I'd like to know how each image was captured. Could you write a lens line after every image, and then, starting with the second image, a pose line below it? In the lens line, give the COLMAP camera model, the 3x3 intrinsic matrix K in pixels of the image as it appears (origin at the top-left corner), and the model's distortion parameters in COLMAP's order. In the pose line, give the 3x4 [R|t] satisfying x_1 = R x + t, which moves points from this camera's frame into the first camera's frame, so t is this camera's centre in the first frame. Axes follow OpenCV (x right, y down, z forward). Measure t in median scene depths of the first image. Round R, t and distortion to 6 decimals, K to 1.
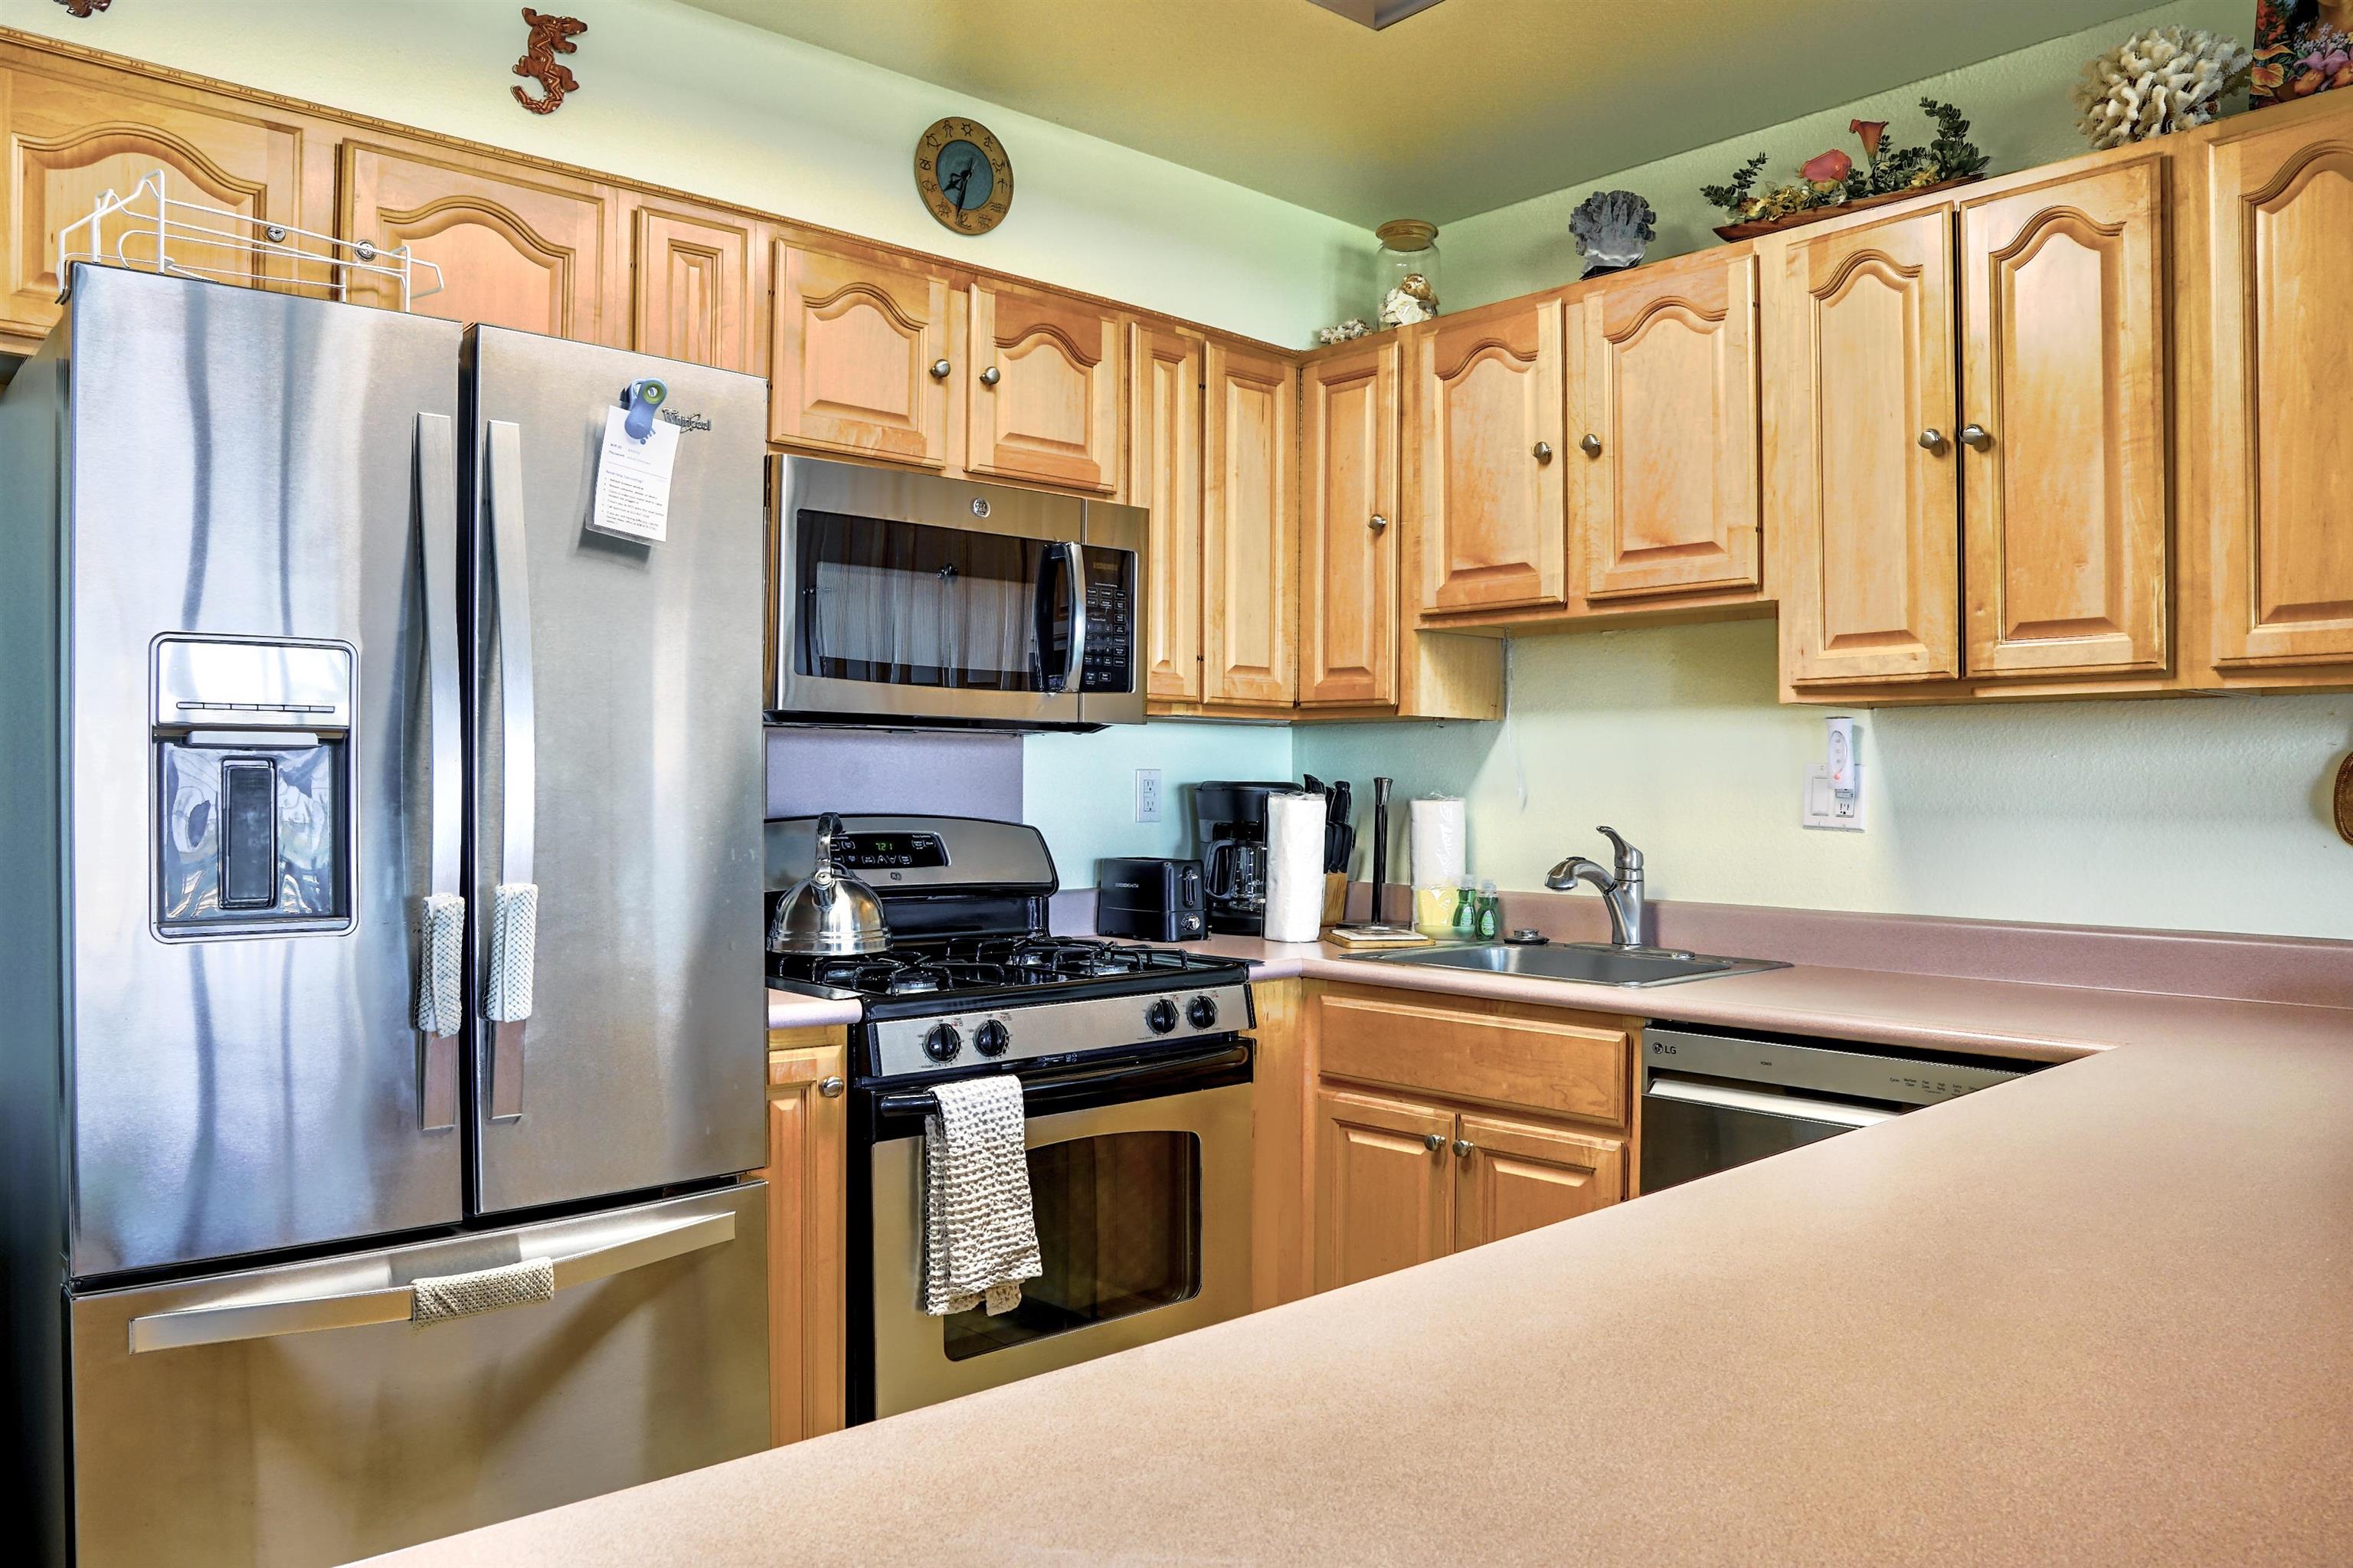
lens RADIAL K [[1675.3, 0, 1179.2], [0, 1675.3, 796.8], [0, 0, 1]] dist [-0.111587, 0.073652]
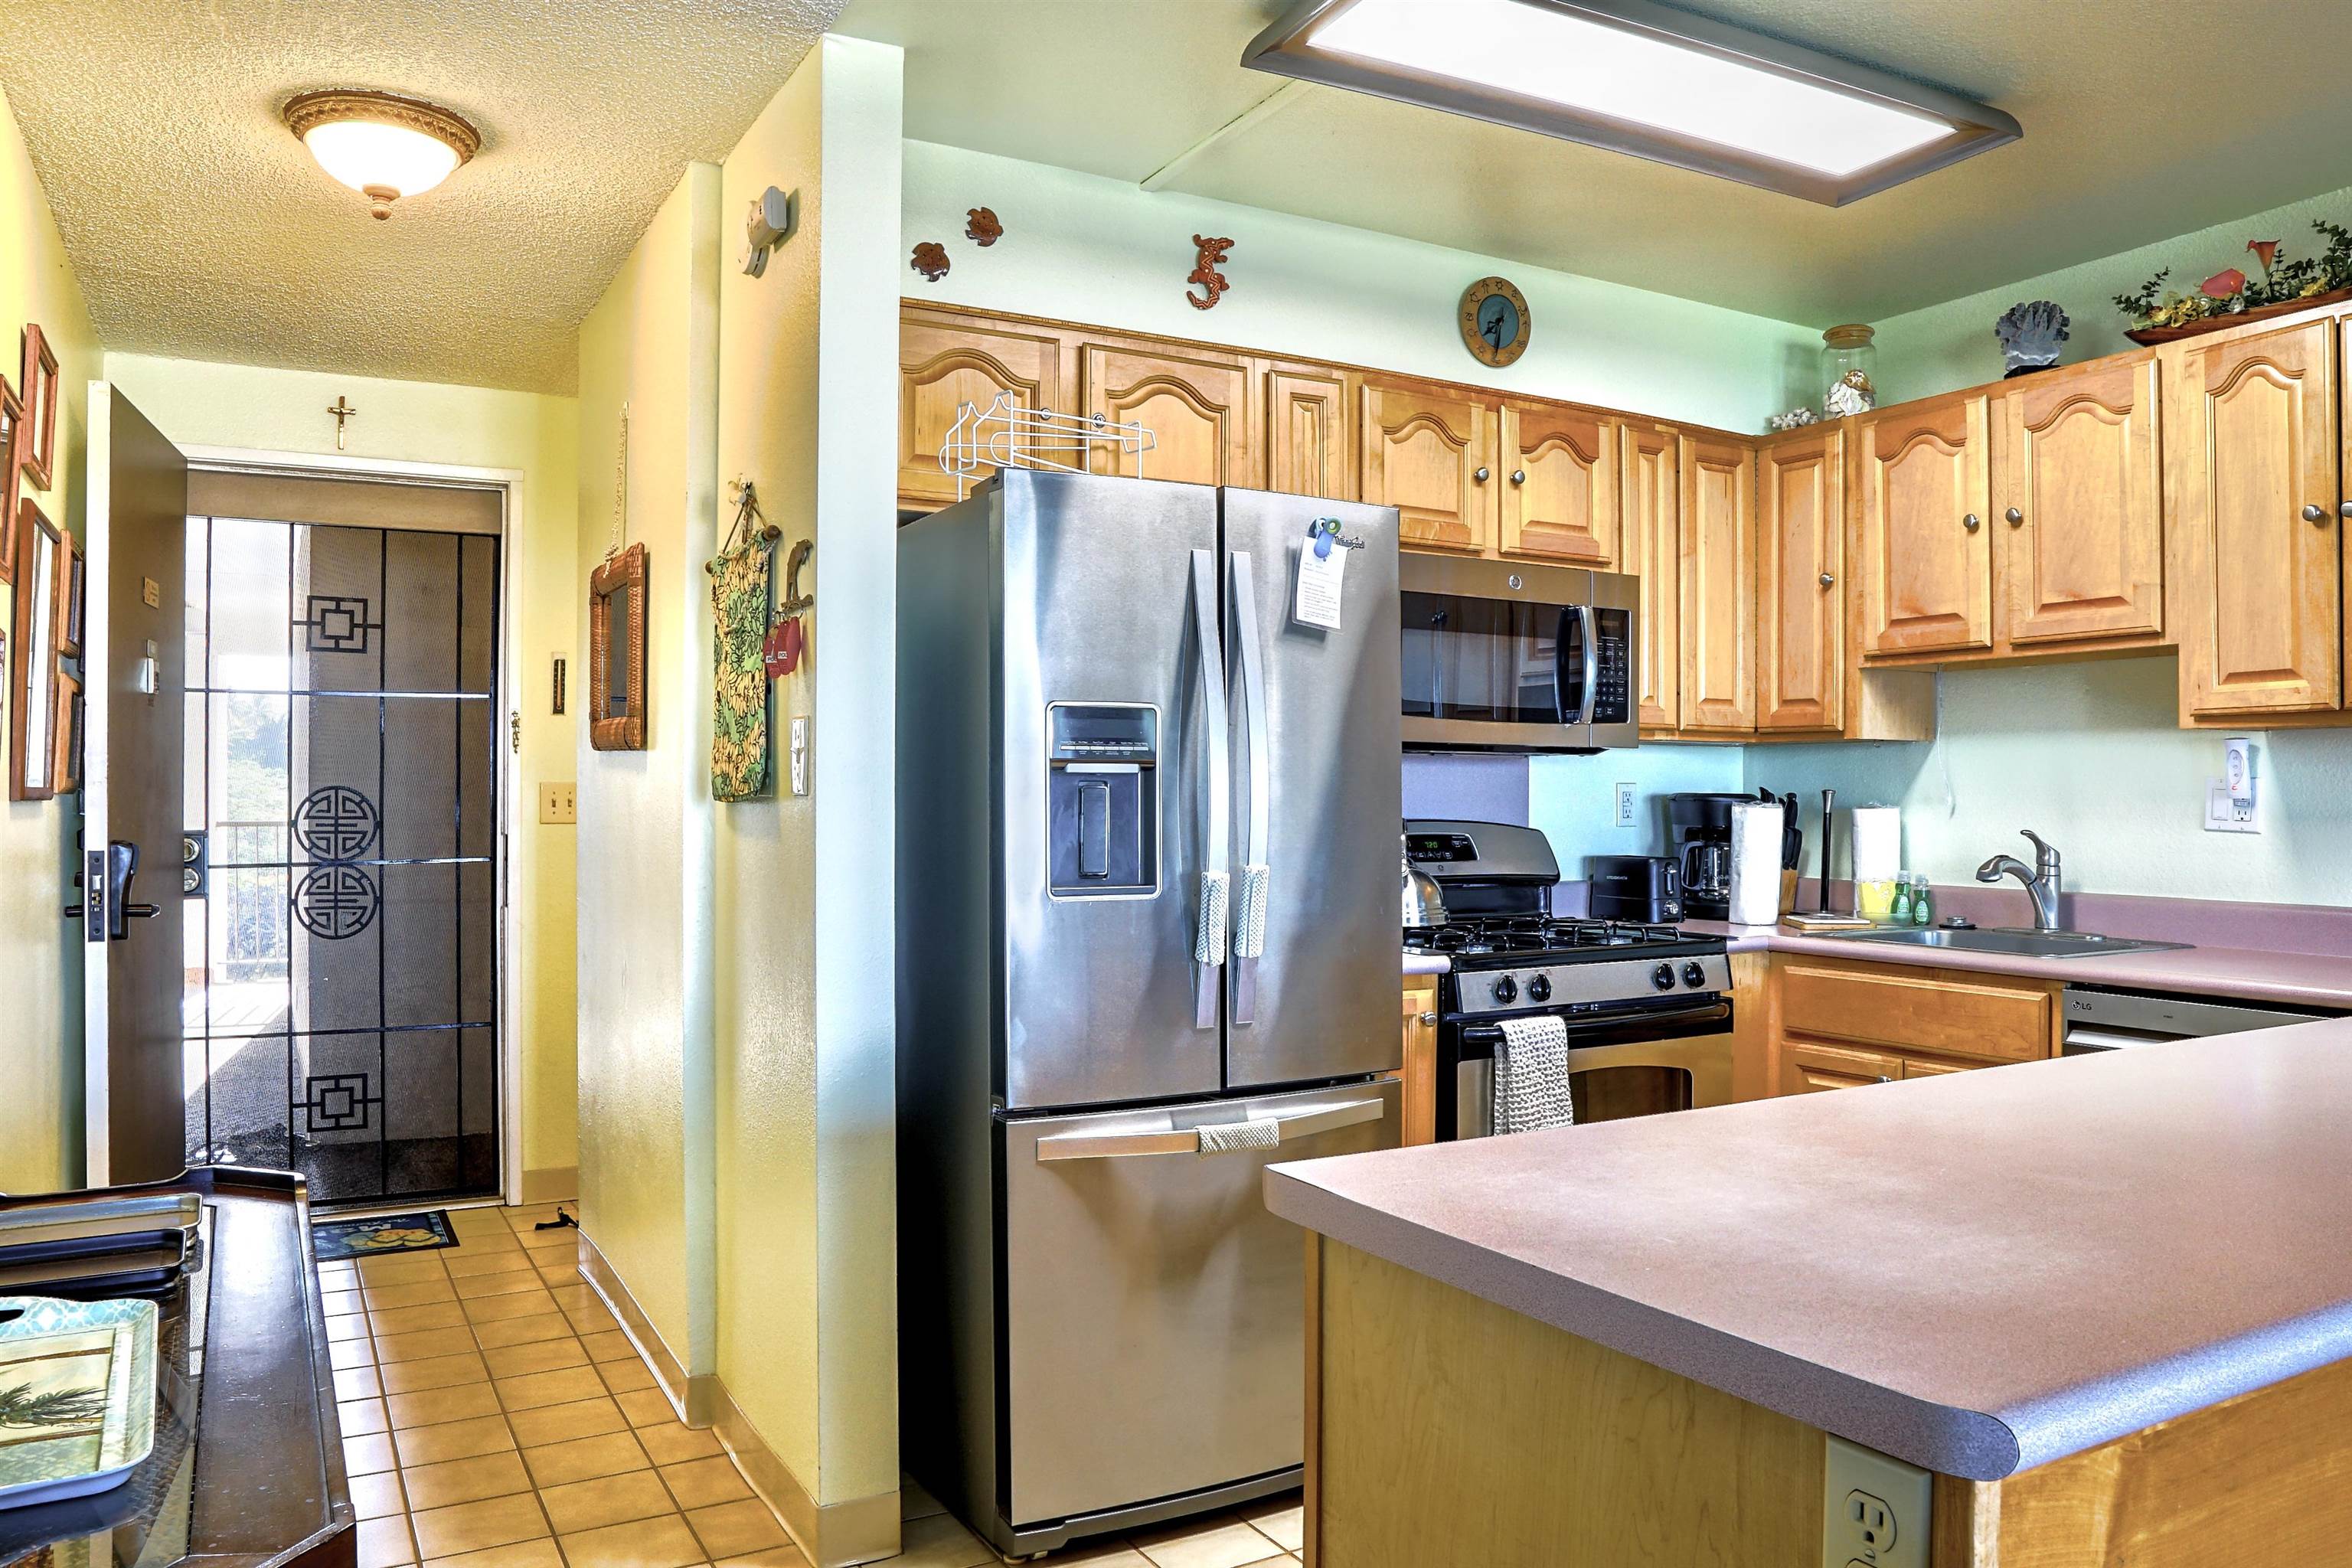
lens RADIAL K [[1674.6, 0, 1178.7], [0, 1674.6, 796.8], [0, 0, 1]] dist [-0.111587, 0.073652]
pose [[0.975614, -0.001800, -0.219485, -0.088435], [0.000558, 0.999983, -0.005718, 0.000118], [0.219492, 0.005456, 0.975599, -0.306952]]
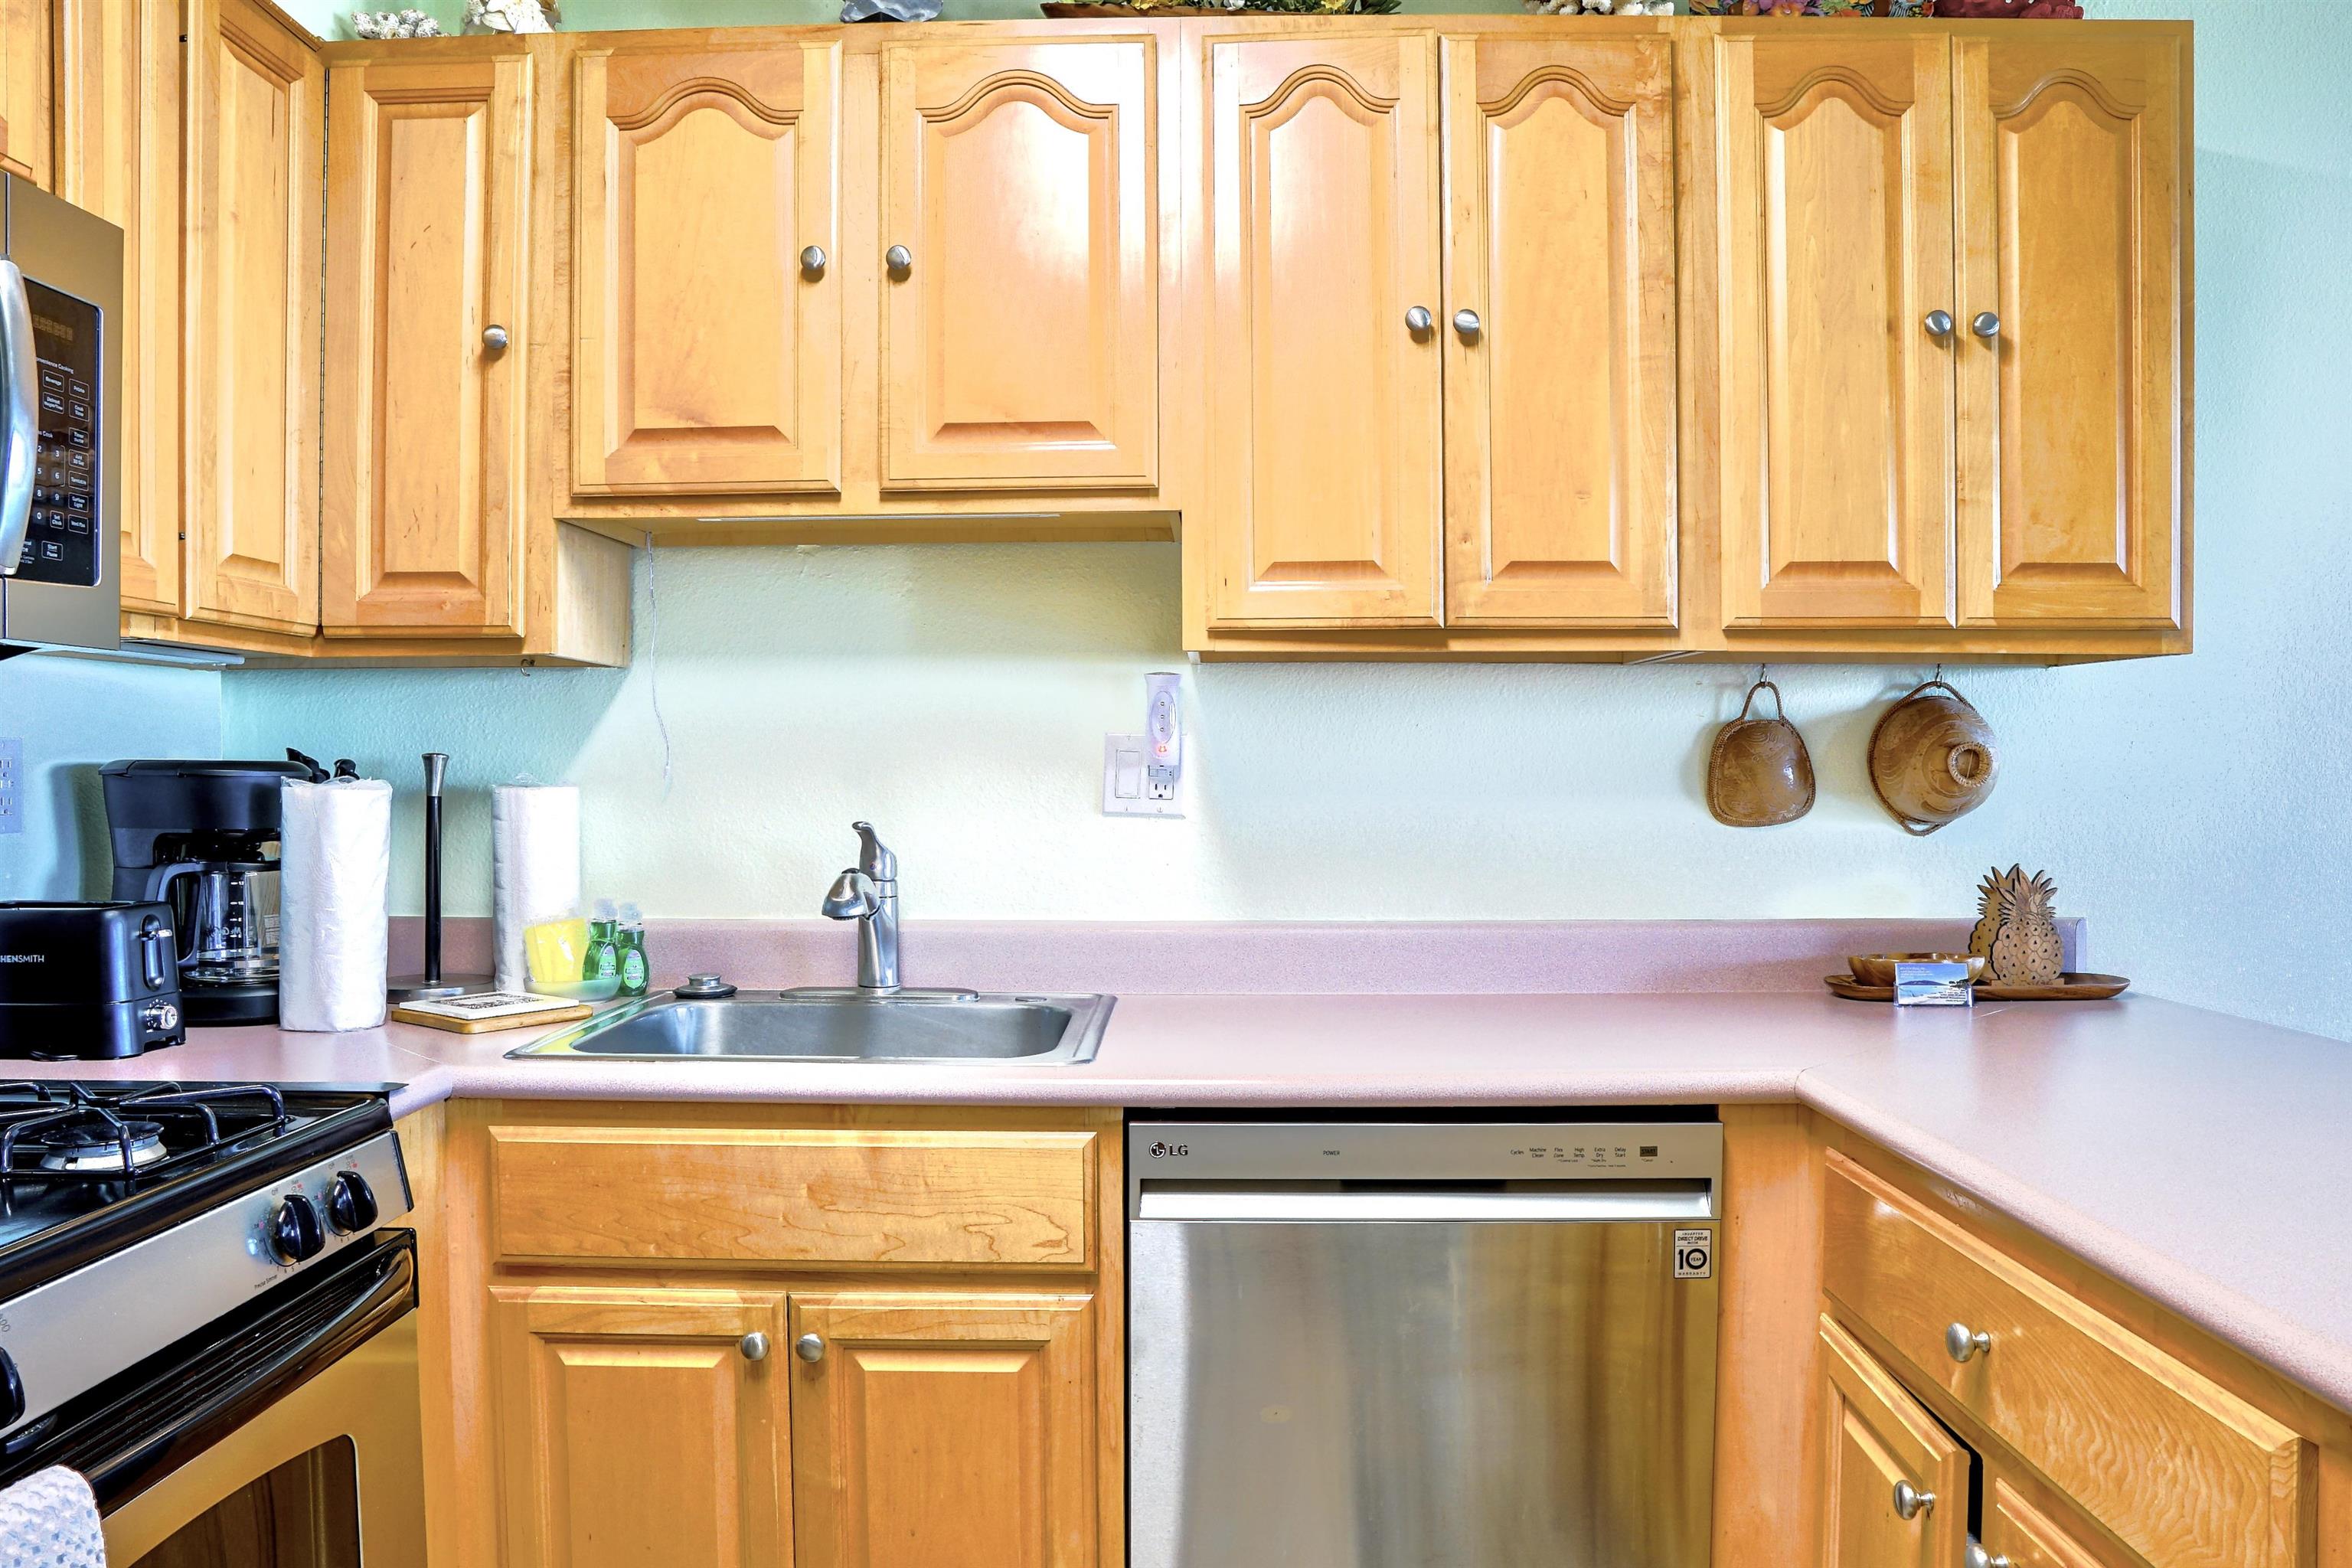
lens RADIAL K [[1674.6, 0, 1178.7], [0, 1674.6, 796.8], [0, 0, 1]] dist [-0.111587, 0.073652]
pose [[0.687500, -0.018185, 0.725957, -0.169262], [0.008466, 0.999819, 0.017027, -0.003658], [-0.726135, -0.005560, 0.687530, 0.452383]]
